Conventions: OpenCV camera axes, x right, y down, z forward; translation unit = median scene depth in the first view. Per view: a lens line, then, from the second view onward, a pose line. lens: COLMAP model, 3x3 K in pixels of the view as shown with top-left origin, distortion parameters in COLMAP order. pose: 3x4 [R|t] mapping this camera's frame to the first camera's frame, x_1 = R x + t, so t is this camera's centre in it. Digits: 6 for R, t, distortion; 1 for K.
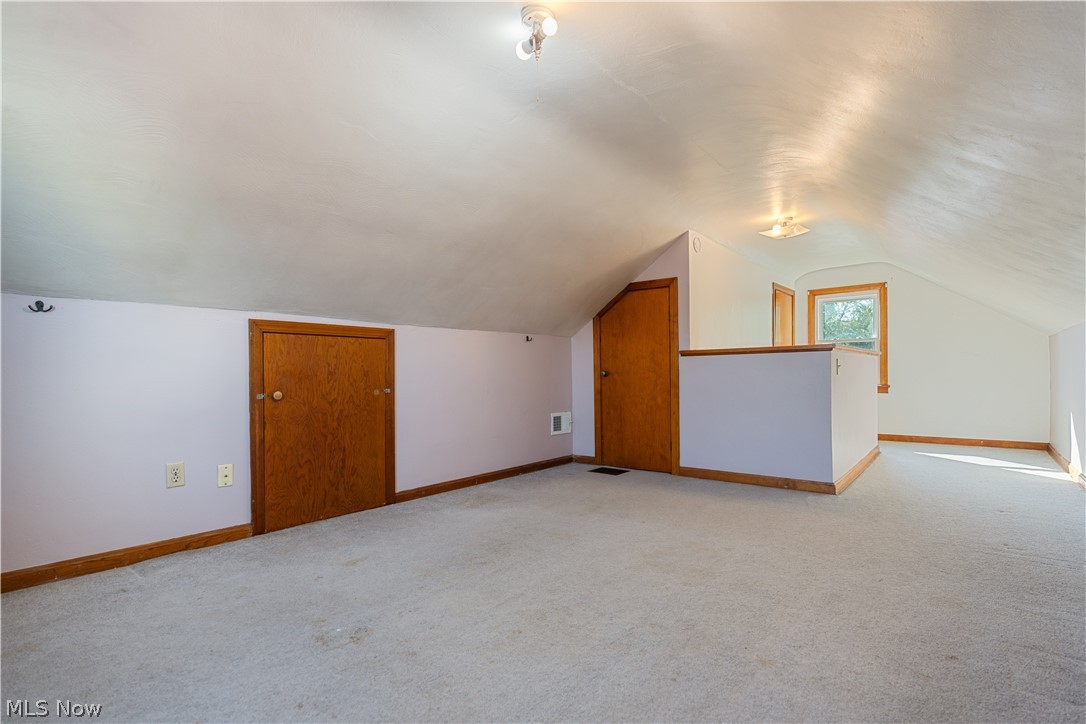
lens RADIAL K [[524.4, 0, 549.4], [0, 524.4, 373.4], [0, 0, 1]] dist [0.002844, 0.001068]
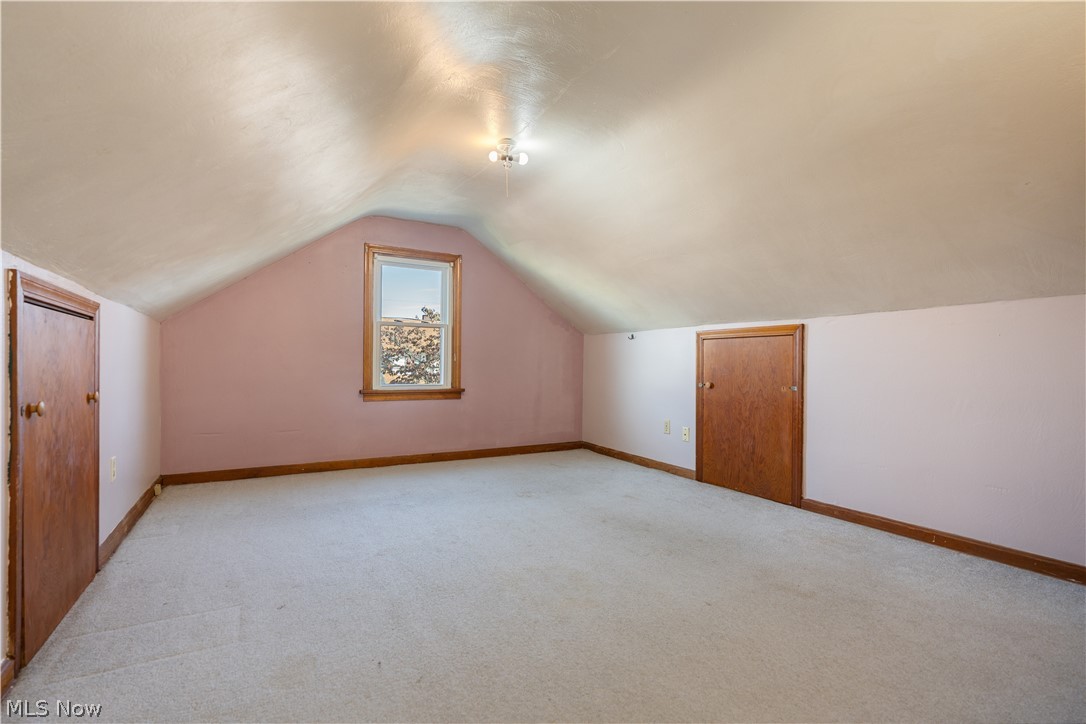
lens RADIAL K [[524.4, 0, 548.8], [0, 524.4, 360.7], [0, 0, 1]] dist [0.002844, 0.001068]
pose [[-0.372296, -0.006850, -0.928089, 0.773384], [-0.010696, 0.999938, -0.003090, -0.010620], [0.928052, 0.008776, -0.372346, 0.956155]]
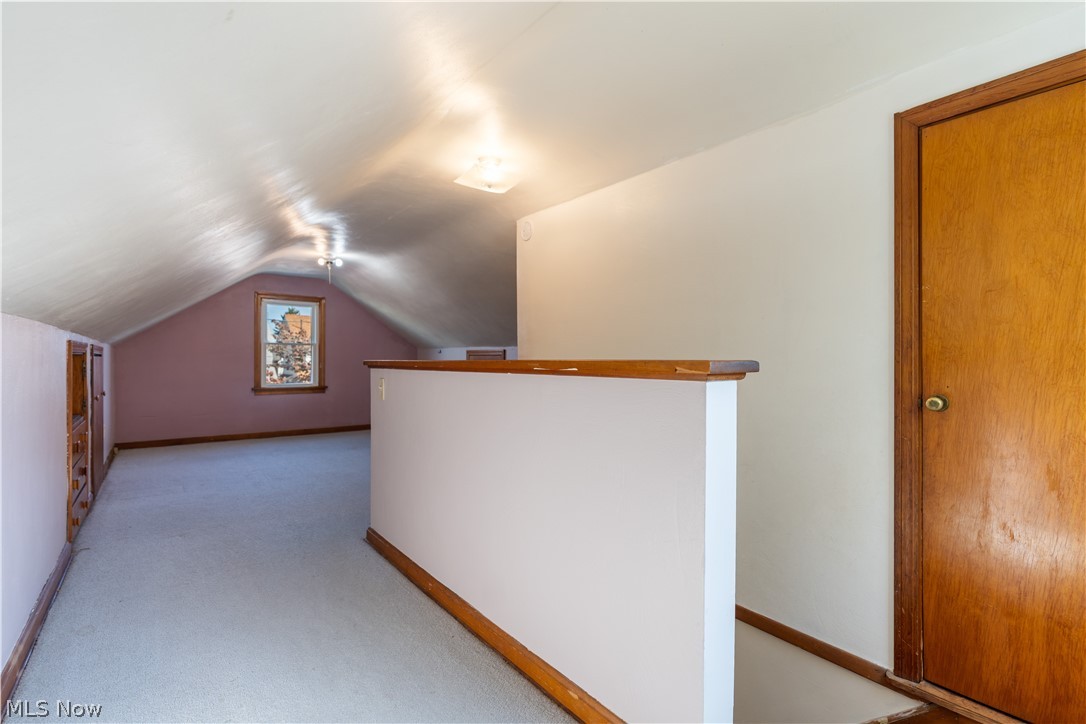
lens RADIAL K [[524.4, 0, 548.4], [0, 524.4, 358.3], [0, 0, 1]] dist [0.002844, 0.001068]
pose [[-0.248309, 0.001345, -0.968680, 1.381567], [-0.008285, 0.999960, 0.003512, -0.064456], [0.968645, 0.008897, -0.248288, 1.612101]]
